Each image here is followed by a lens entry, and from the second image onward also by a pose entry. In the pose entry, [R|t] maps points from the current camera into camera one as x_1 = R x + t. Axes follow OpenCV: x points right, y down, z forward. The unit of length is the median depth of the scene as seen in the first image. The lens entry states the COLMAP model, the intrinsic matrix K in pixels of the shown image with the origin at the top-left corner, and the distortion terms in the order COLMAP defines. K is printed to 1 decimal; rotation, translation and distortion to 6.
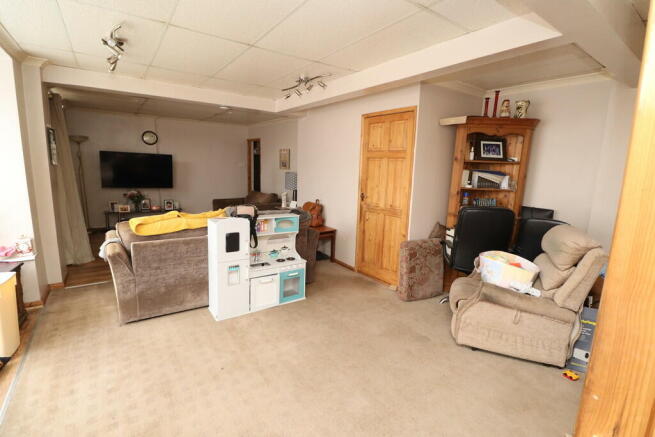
lens RADIAL K [[302.6, 0, 328.2], [0, 302.6, 211.1], [0, 0, 1]] dist [-0.000959, -0.000482]
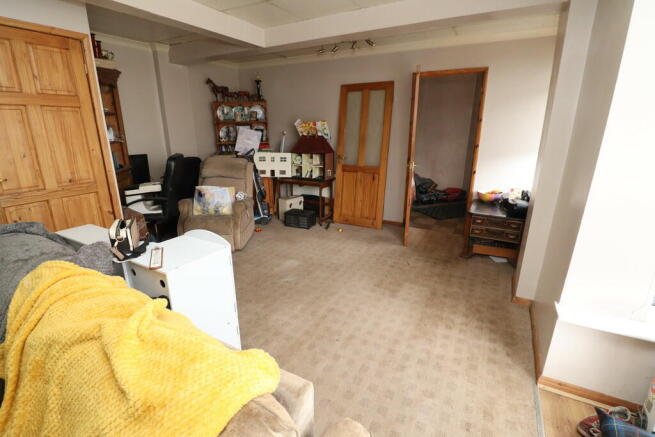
lens RADIAL K [[302.6, 0, 328.2], [0, 302.6, 211.1], [0, 0, 1]] dist [-0.000959, -0.000482]
pose [[-0.413063, -0.272329, 0.869032, -1.207504], [0.133142, 0.925932, 0.353444, -0.227624], [-0.900918, 0.261699, -0.346210, 1.429183]]
